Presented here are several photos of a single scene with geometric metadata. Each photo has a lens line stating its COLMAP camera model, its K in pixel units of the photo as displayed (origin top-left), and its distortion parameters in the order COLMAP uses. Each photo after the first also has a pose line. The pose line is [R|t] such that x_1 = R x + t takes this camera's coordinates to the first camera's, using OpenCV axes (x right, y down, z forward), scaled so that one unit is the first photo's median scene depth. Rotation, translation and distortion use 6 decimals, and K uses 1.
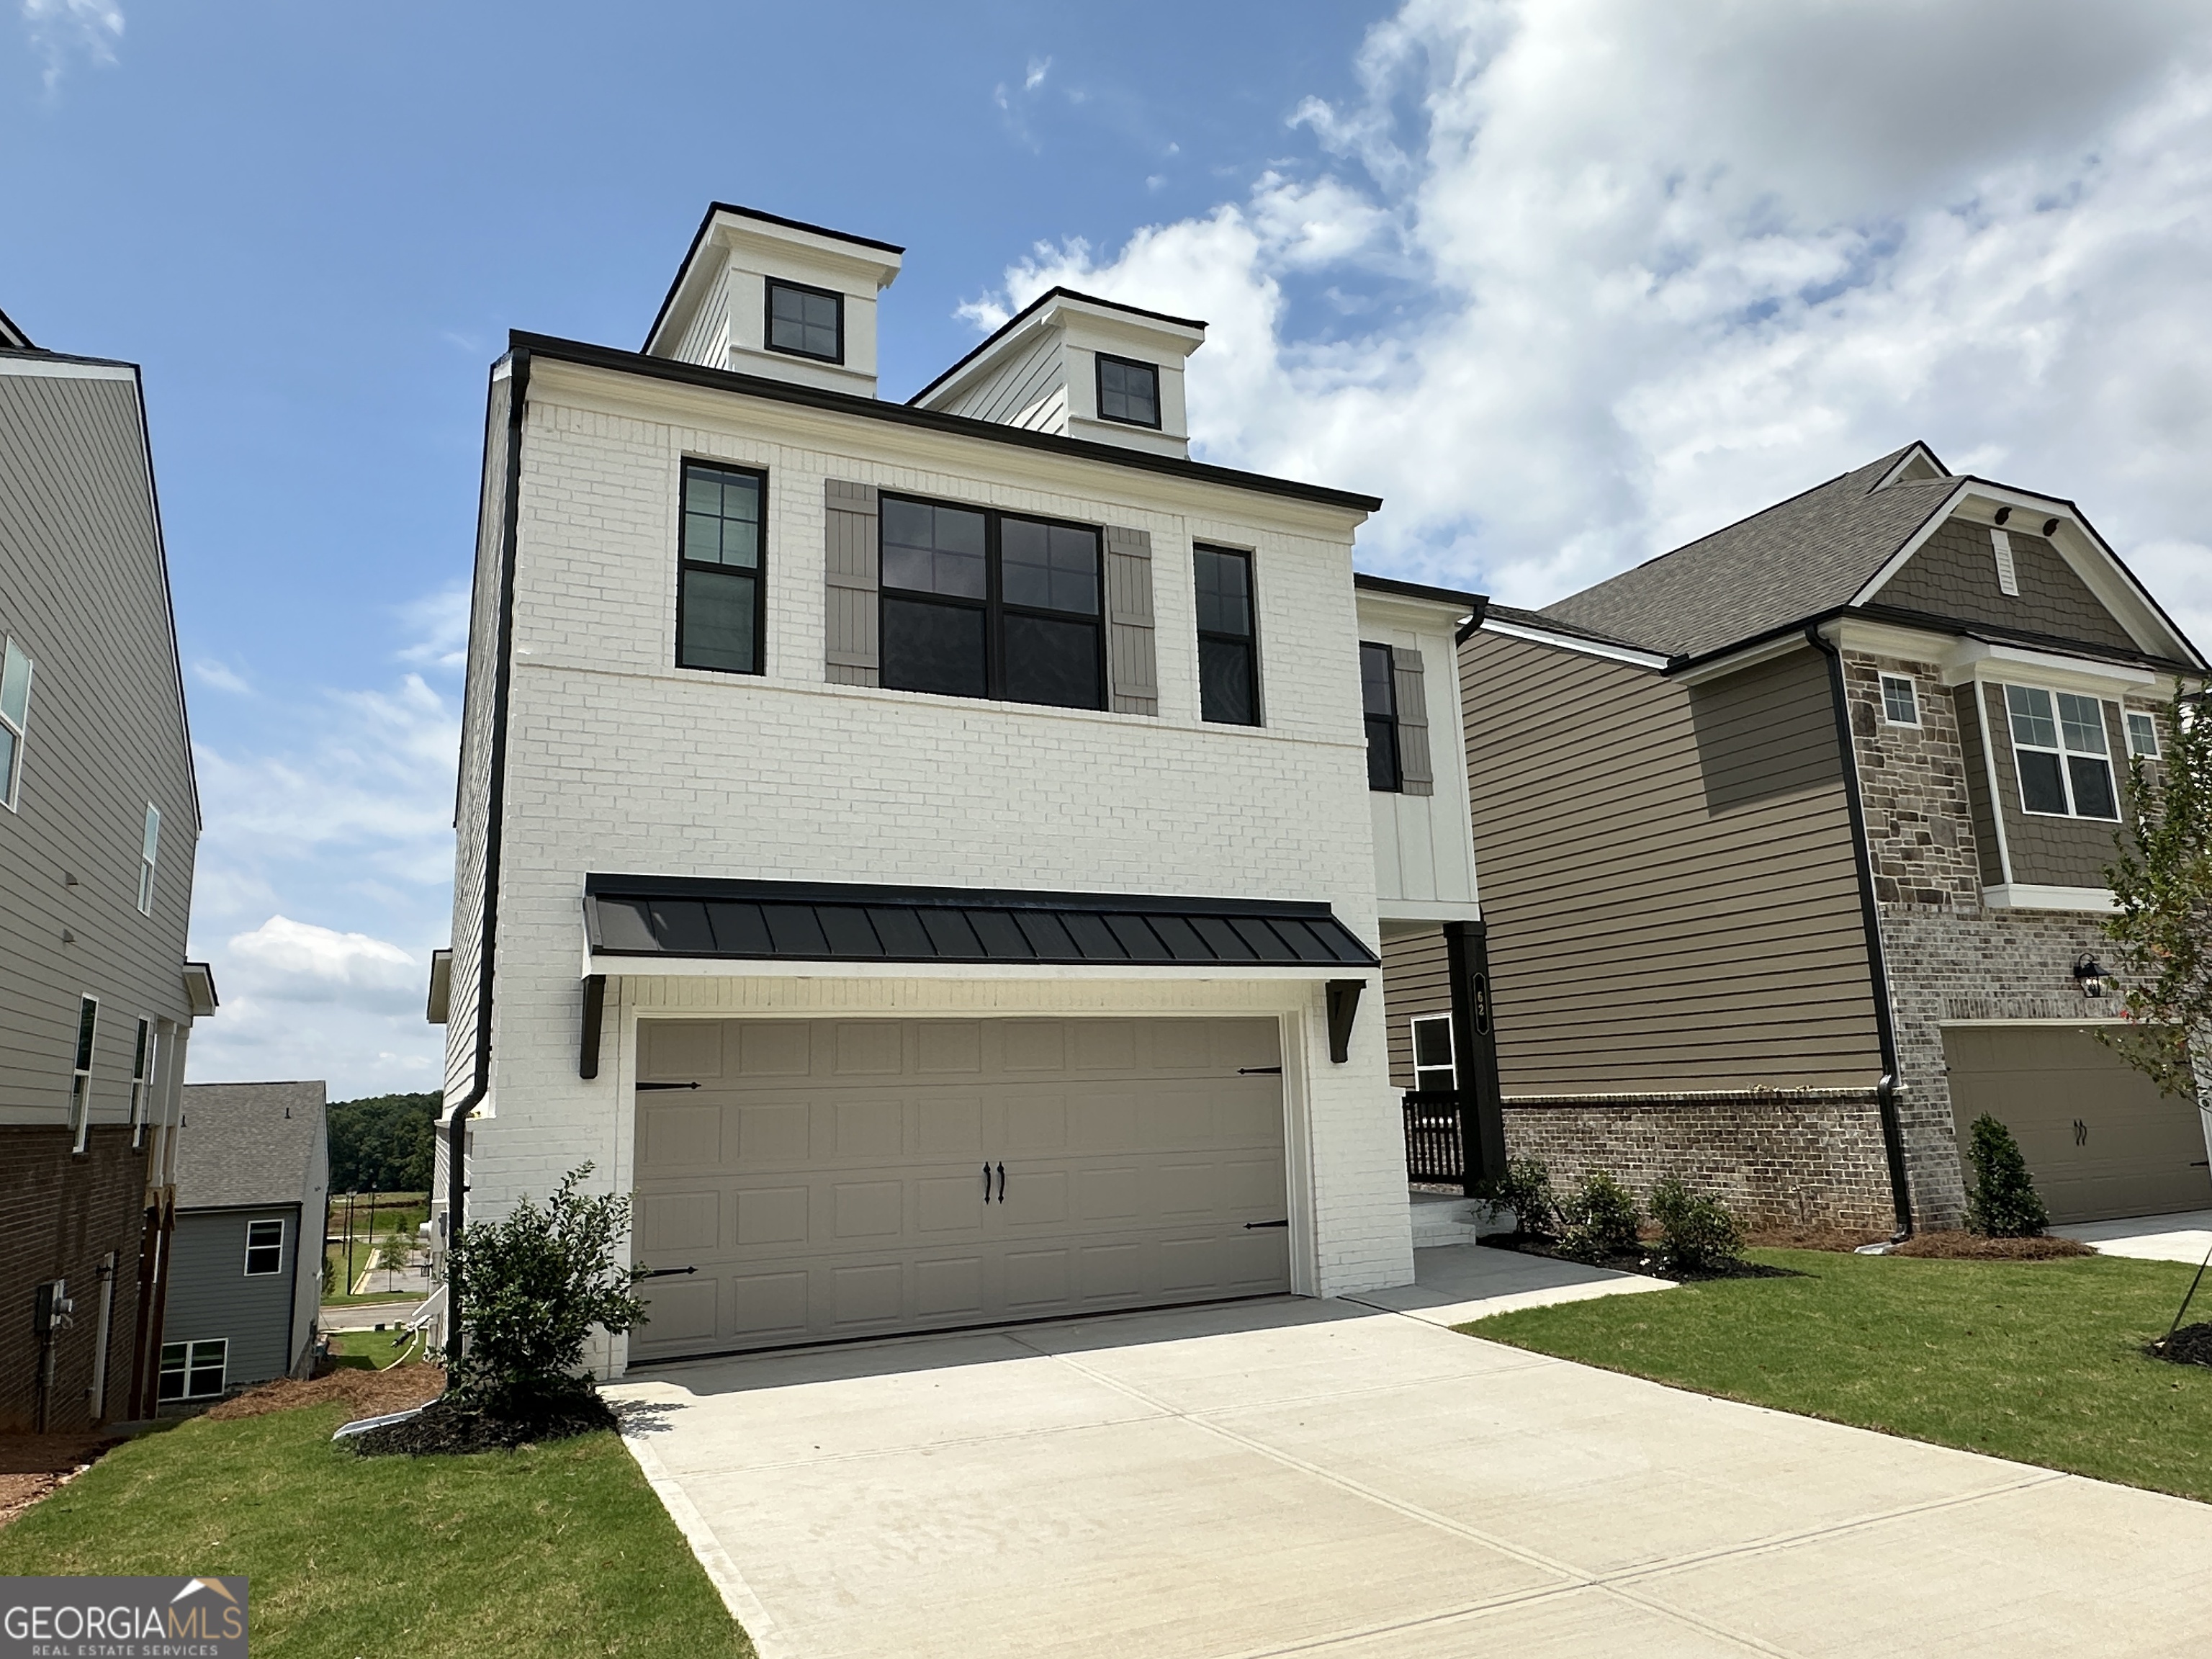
lens RADIAL K [[1388.9, 0, 1092.6], [0, 1388.9, 842.8], [0, 0, 1]] dist [0.032671, 0.000604]
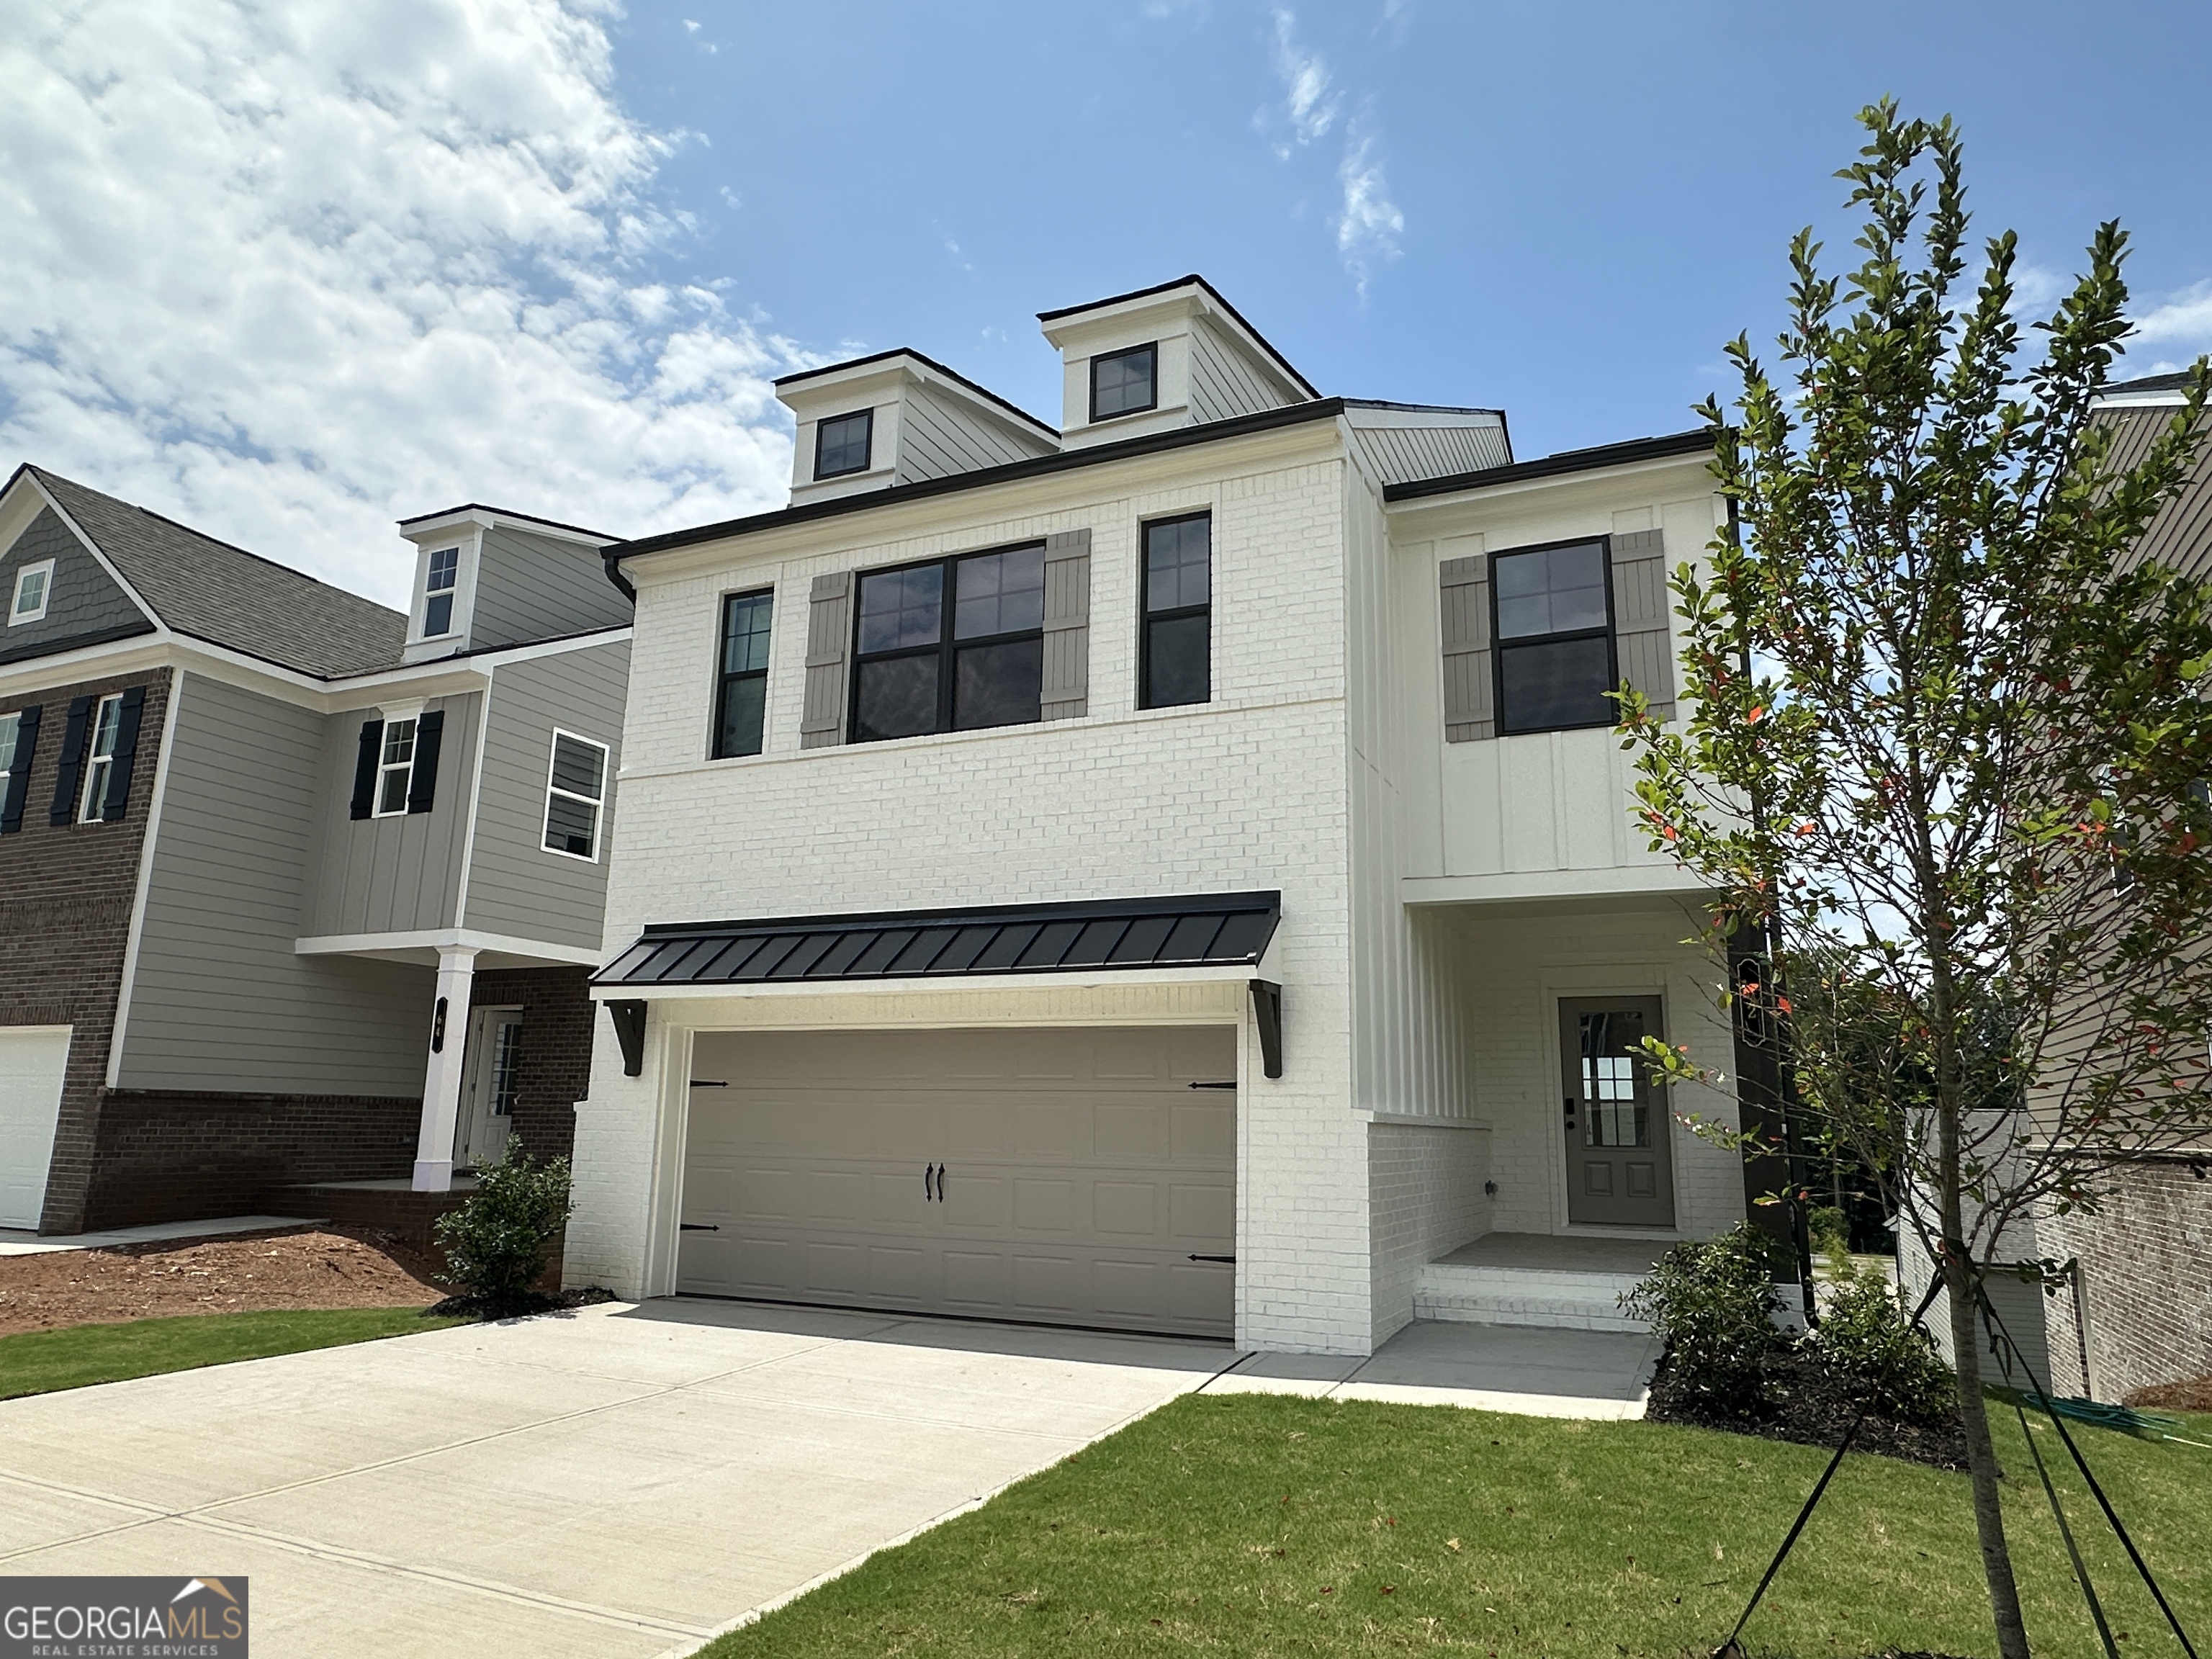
lens RADIAL K [[1388.9, 0, 1096.2], [0, 1388.9, 816.1], [0, 0, 1]] dist [0.032671, 0.000604]
pose [[0.635432, -0.120907, -0.762632, 0.789933], [0.107814, 0.991882, -0.067421, 0.045169], [0.764593, -0.039381, 0.643309, 0.378600]]
